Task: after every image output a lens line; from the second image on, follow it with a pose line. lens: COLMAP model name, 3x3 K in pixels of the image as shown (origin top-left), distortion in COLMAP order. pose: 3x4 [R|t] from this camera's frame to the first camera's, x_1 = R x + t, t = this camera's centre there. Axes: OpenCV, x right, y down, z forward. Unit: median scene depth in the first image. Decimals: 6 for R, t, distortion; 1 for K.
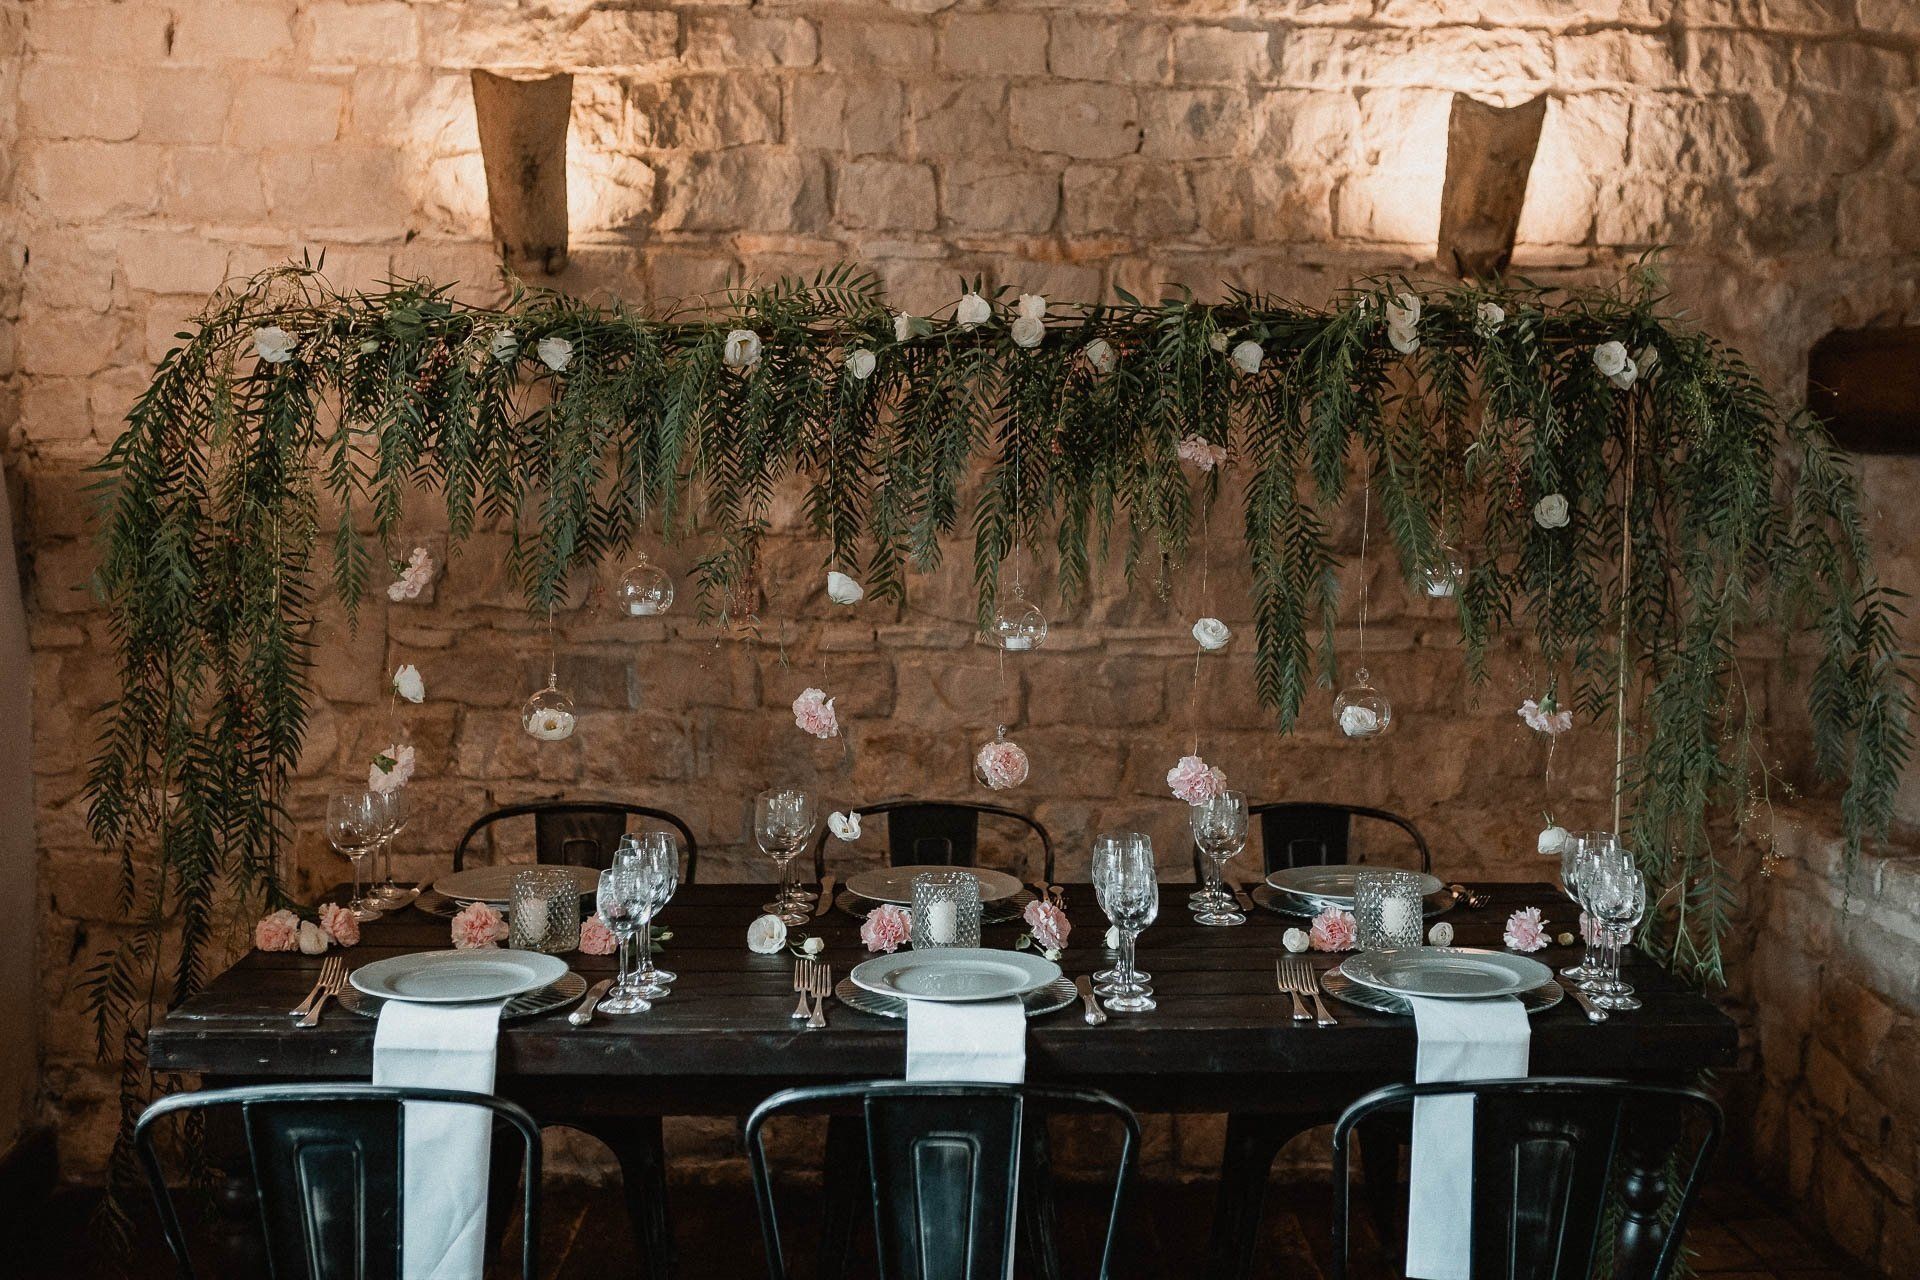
lens RADIAL K [[2224.7, 0, 956.4], [0, 2224.7, 528.0], [0, 0, 1]] dist [-0.035338, 0.009066]
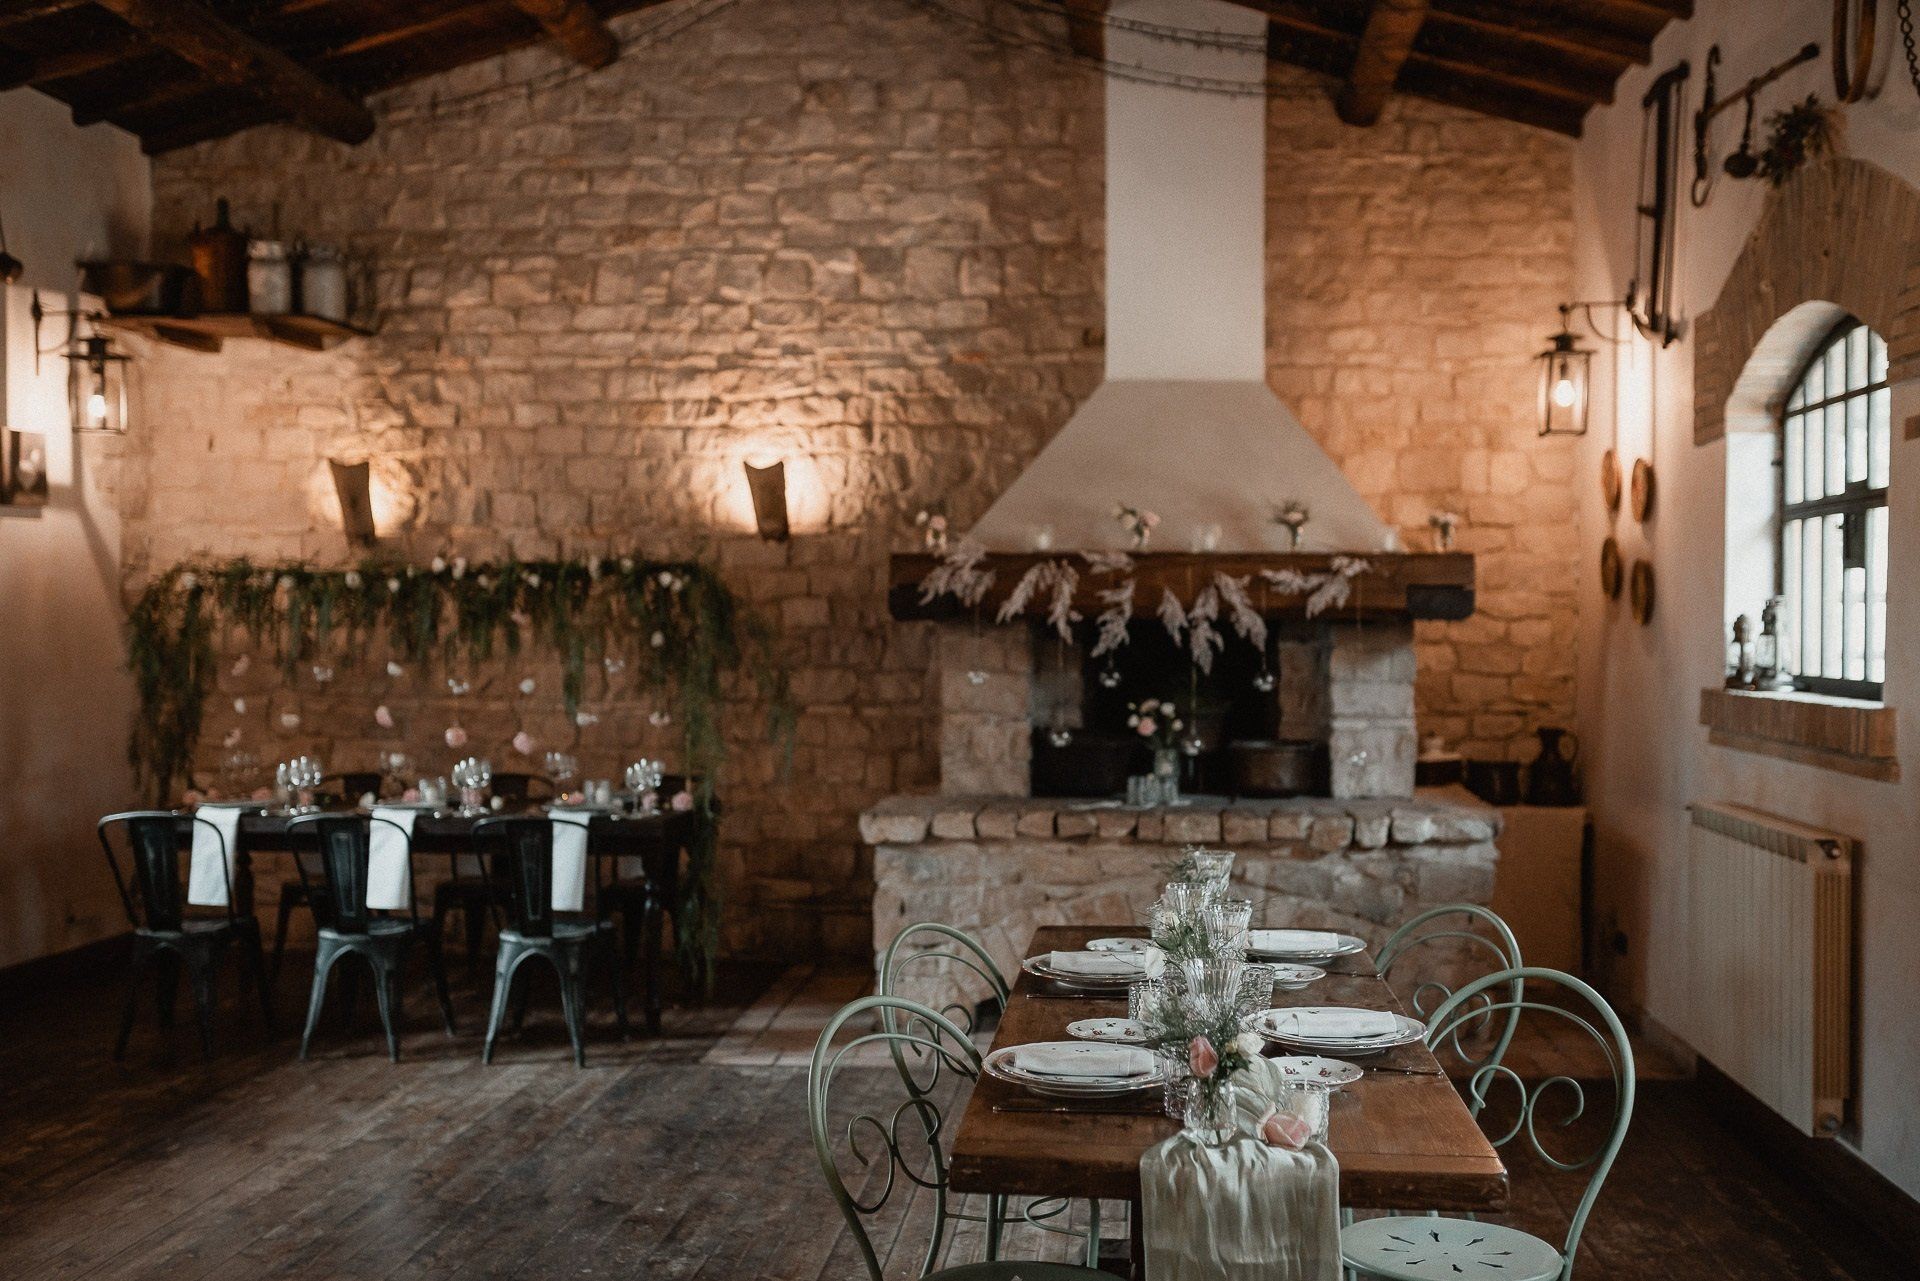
lens RADIAL K [[1982.9, 0, 960.0], [0, 1982.9, 640.5], [0, 0, 1]] dist [-0.027474, 0.004077]
pose [[0.991431, -0.007748, -0.130400, 0.666503], [0.002439, 0.999163, -0.040824, 0.065024], [0.130607, 0.040156, 0.990621, -0.899991]]
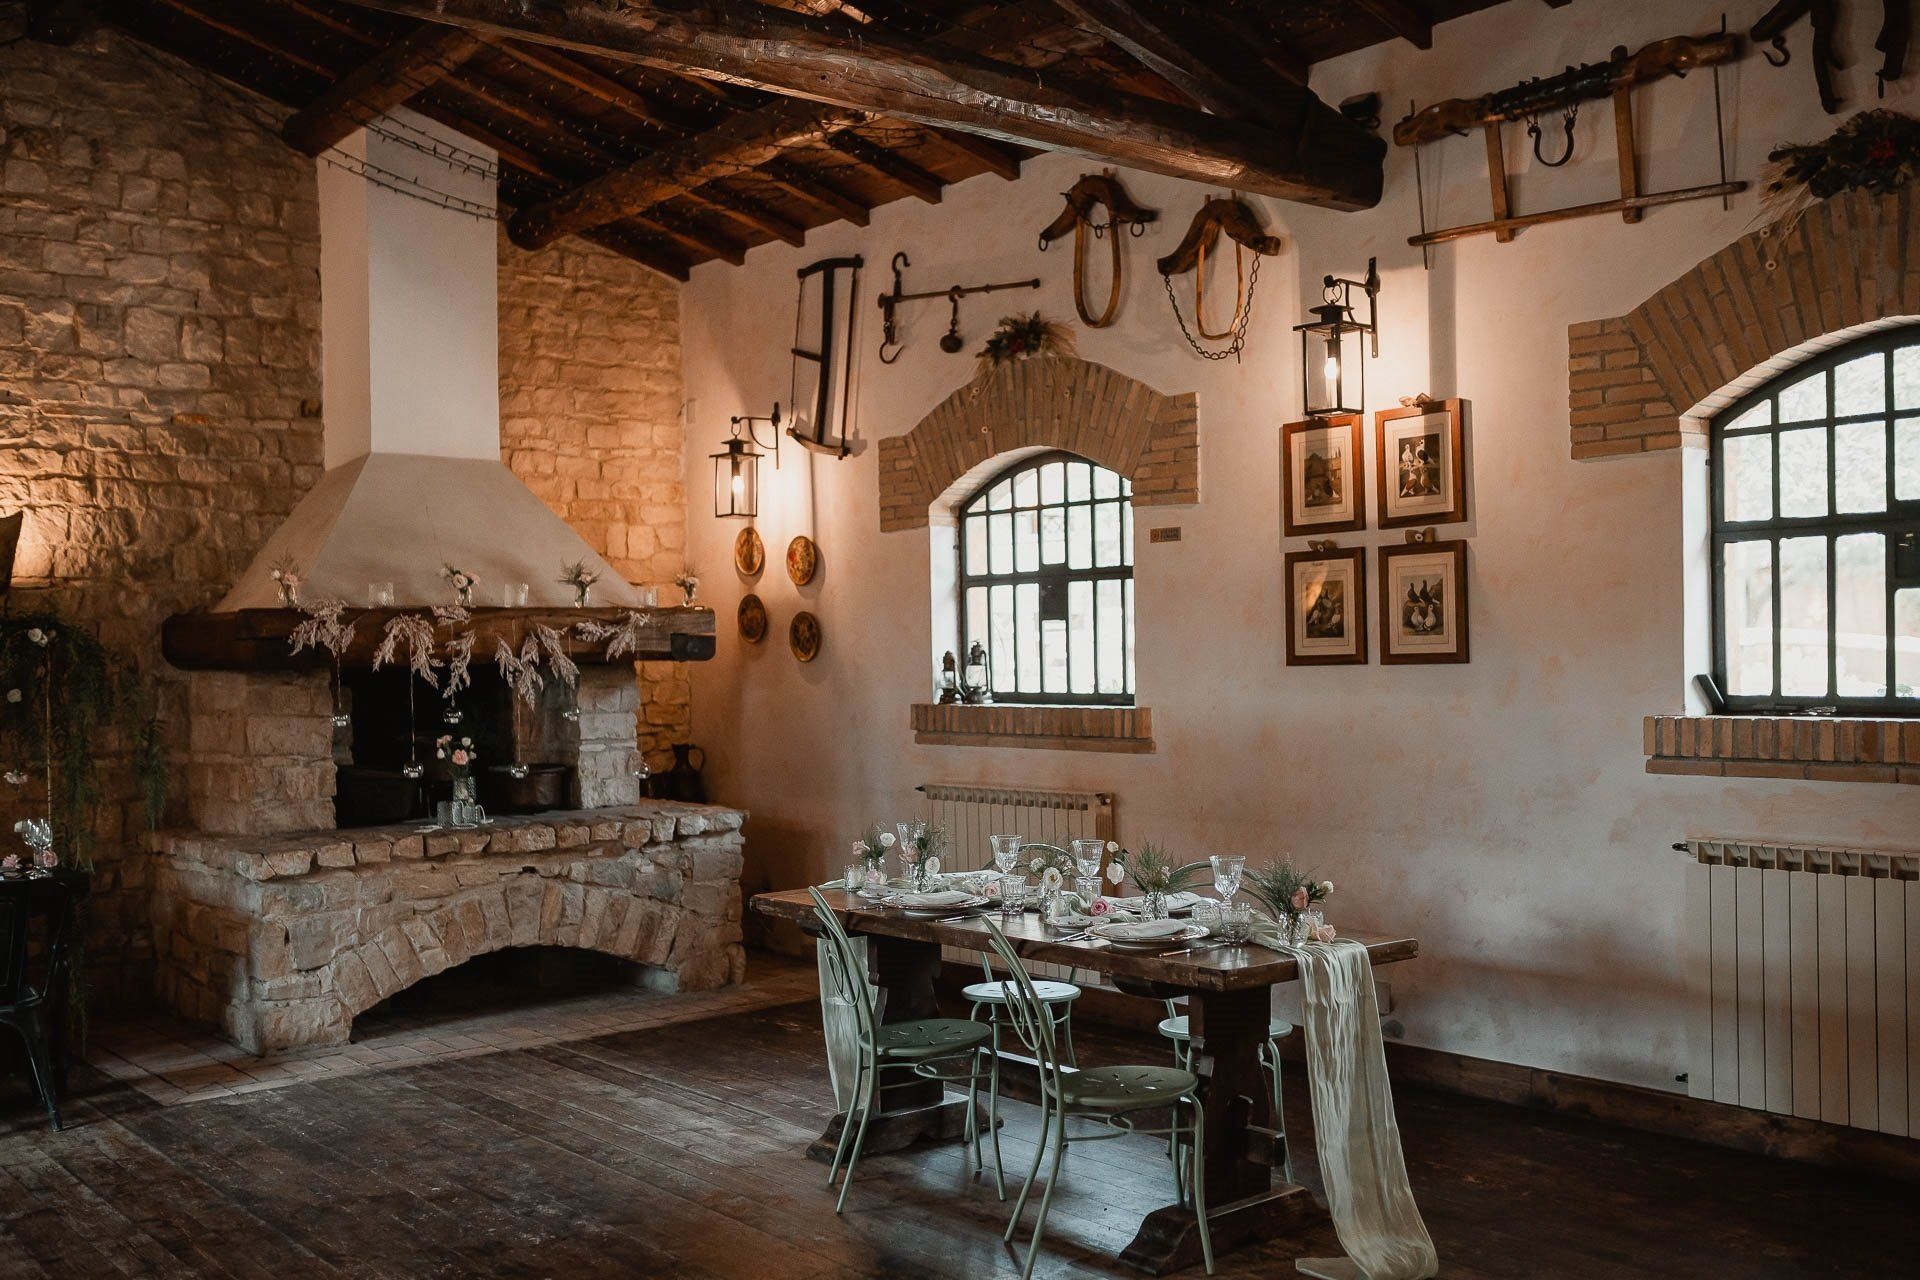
lens RADIAL K [[1939.3, 0, 960.0], [0, 1939.3, 640.0], [0, 0, 1]] dist [-0.018326, 0.104534]
pose [[0.795247, -0.023400, 0.605834, -0.154908], [0.057401, 0.997672, -0.036813, 0.052819], [-0.603563, 0.064051, 0.794739, -1.024735]]
